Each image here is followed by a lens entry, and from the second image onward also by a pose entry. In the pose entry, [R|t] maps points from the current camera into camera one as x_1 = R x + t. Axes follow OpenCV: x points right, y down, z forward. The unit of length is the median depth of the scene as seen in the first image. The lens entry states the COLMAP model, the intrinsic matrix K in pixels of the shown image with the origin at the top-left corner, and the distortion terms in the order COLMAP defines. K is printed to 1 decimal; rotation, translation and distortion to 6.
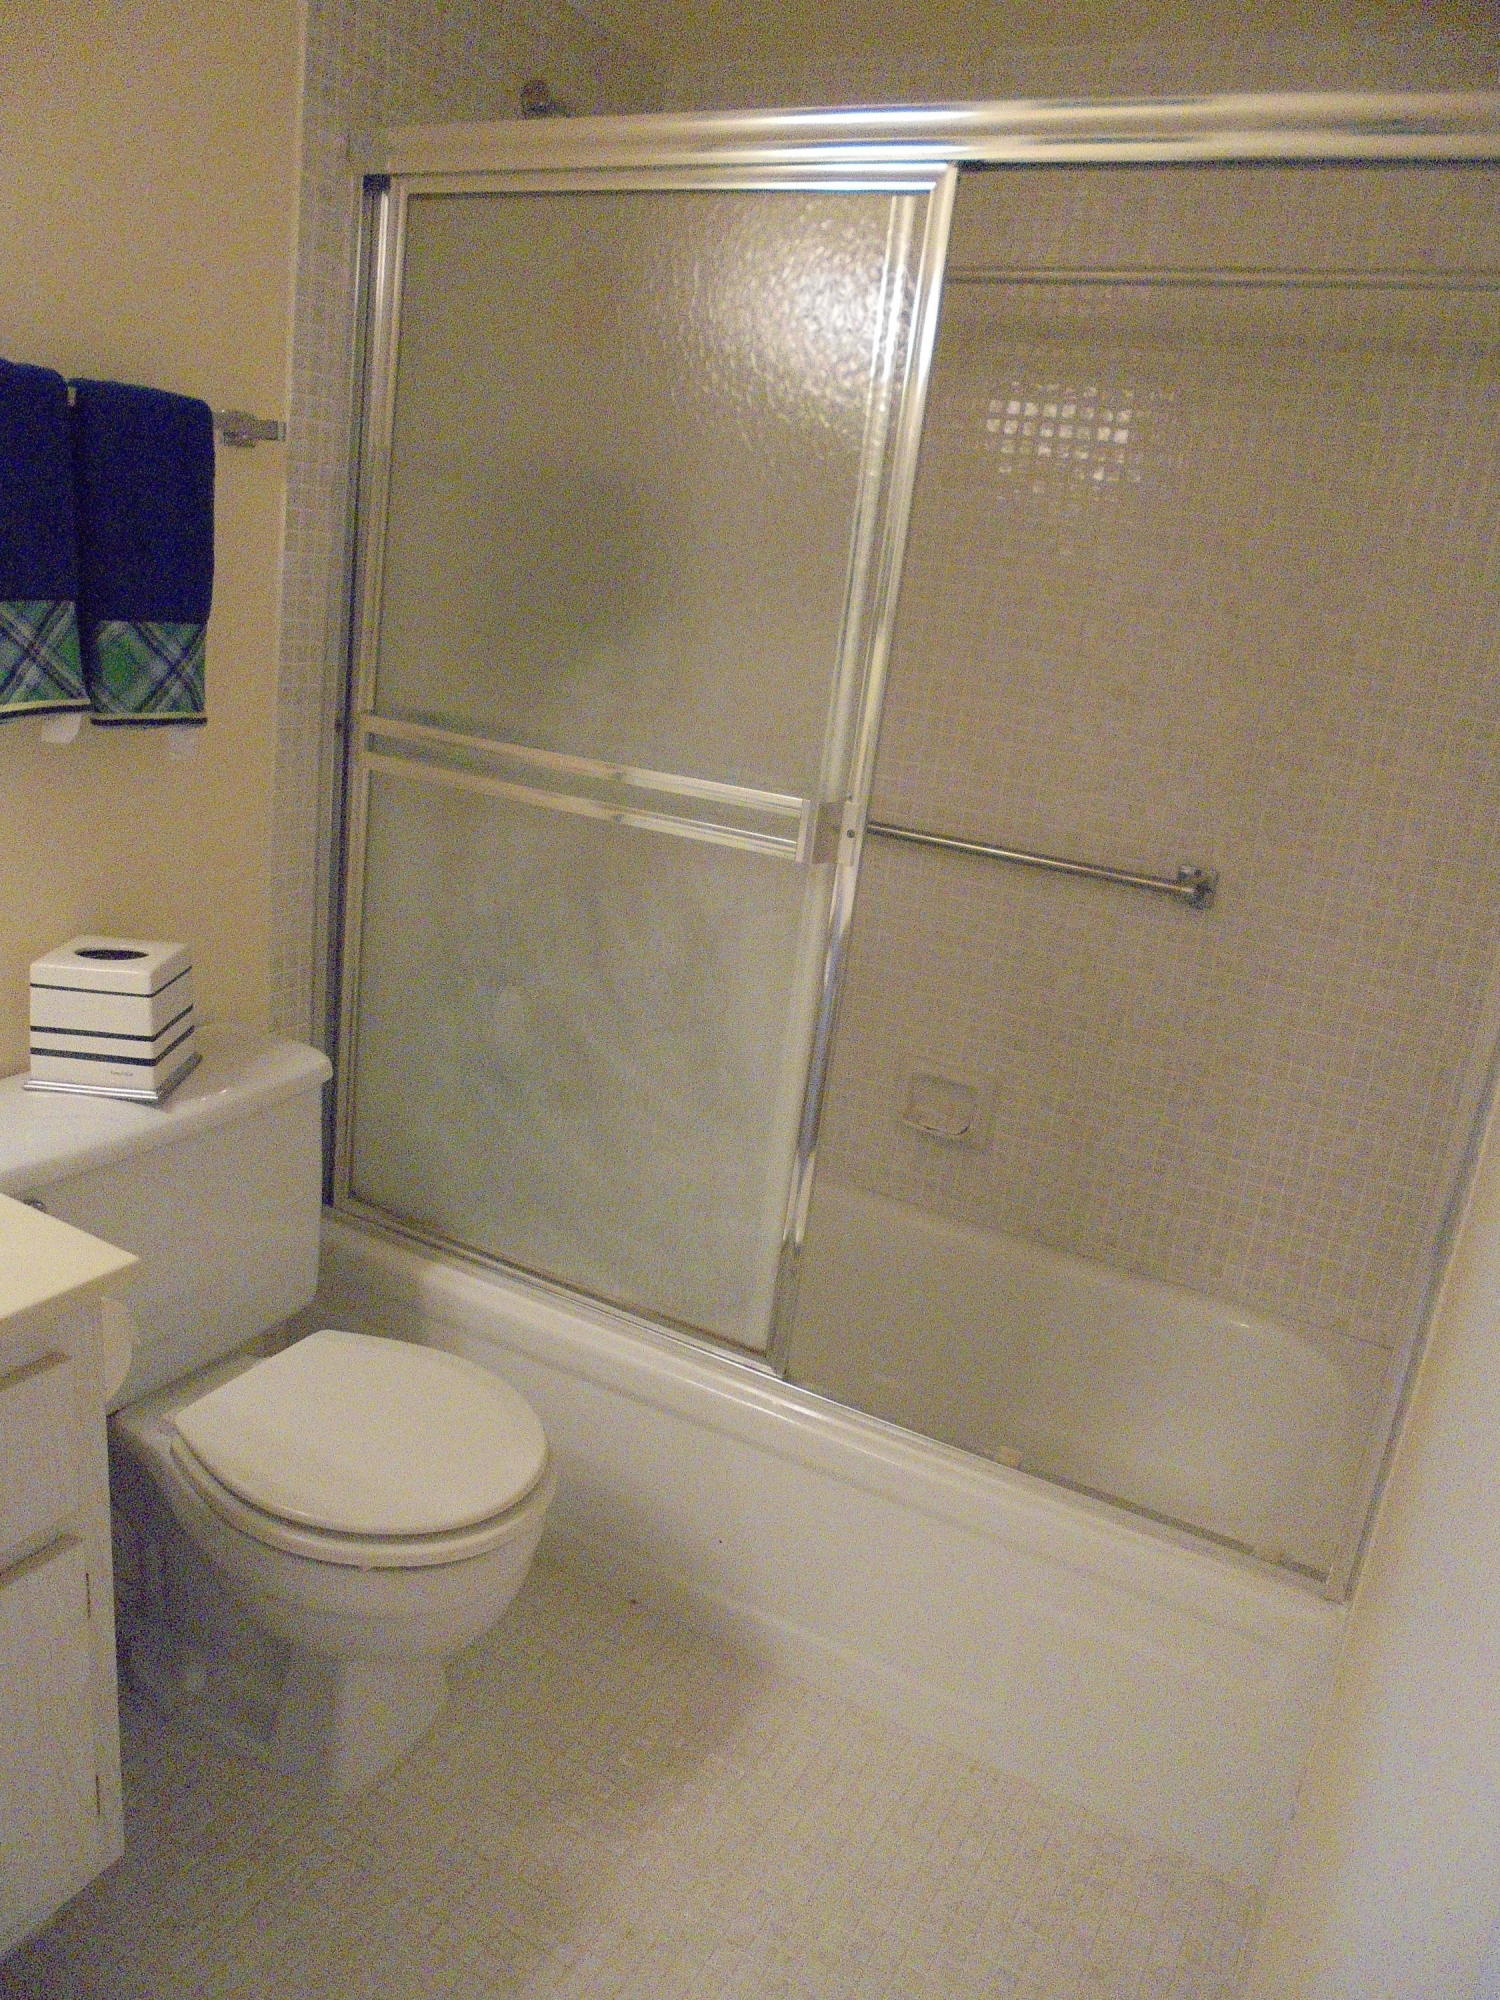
lens RADIAL K [[1508.4, 0, 746.4], [0, 1508.4, 988.5], [0, 0, 1]] dist [-0.145677, 0.129297]
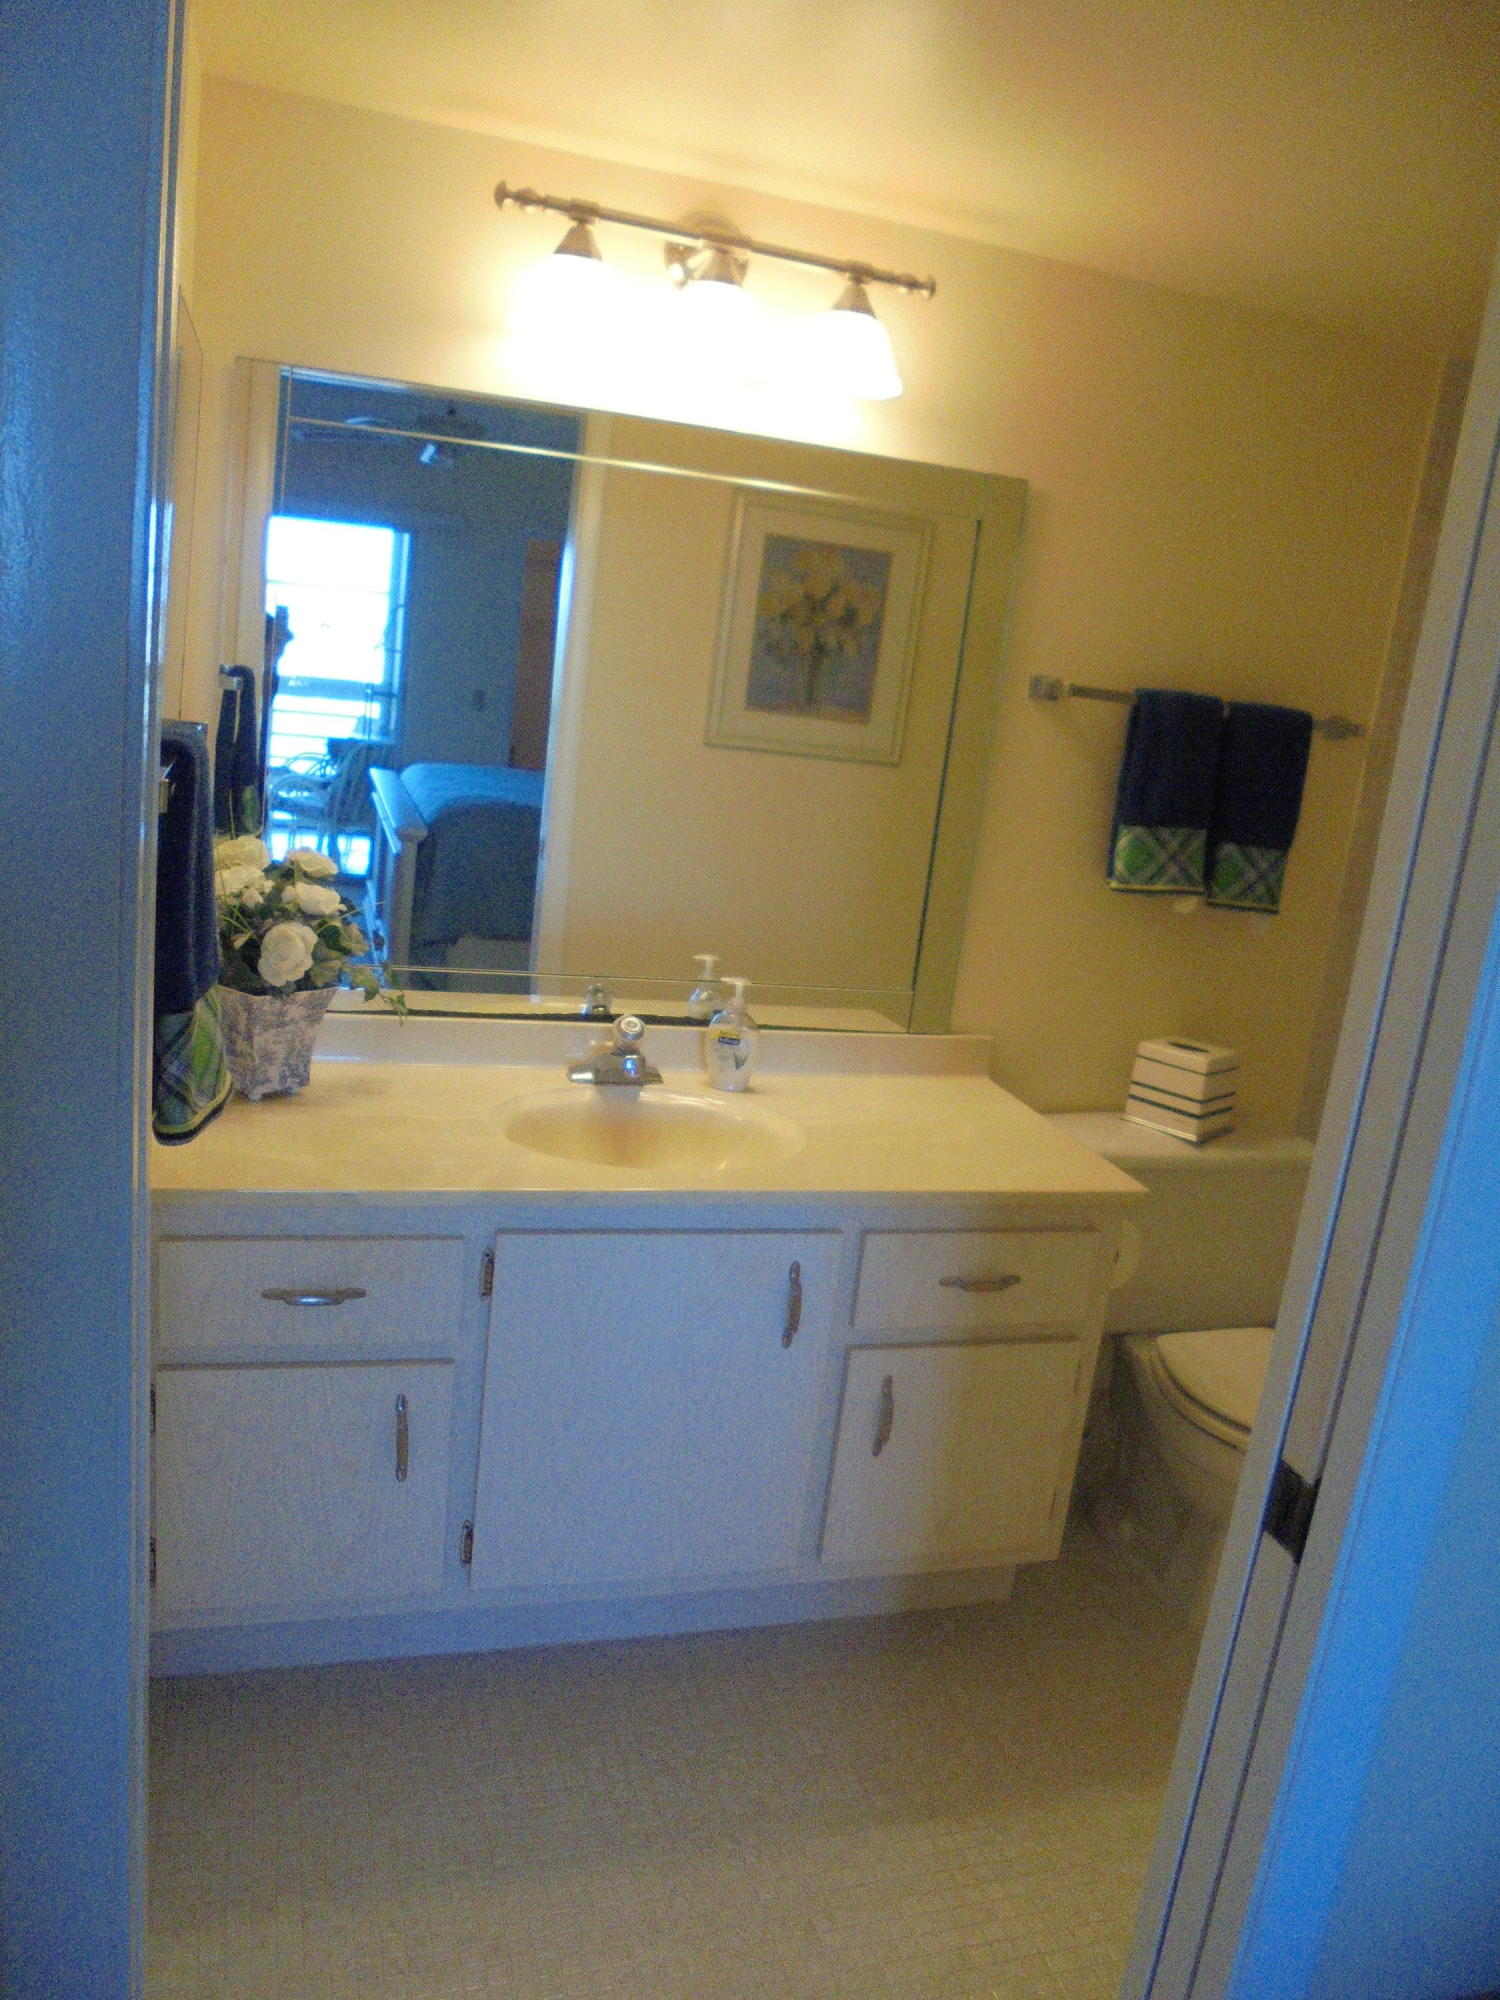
lens RADIAL K [[1508.4, 0, 746.4], [0, 1508.4, 988.5], [0, 0, 1]] dist [-0.145677, 0.129297]
pose [[0.714865, 0.131942, -0.686702, 0.330009], [-0.230871, 0.971503, -0.053676, 0.114349], [0.660051, 0.196911, 0.724954, -0.503783]]
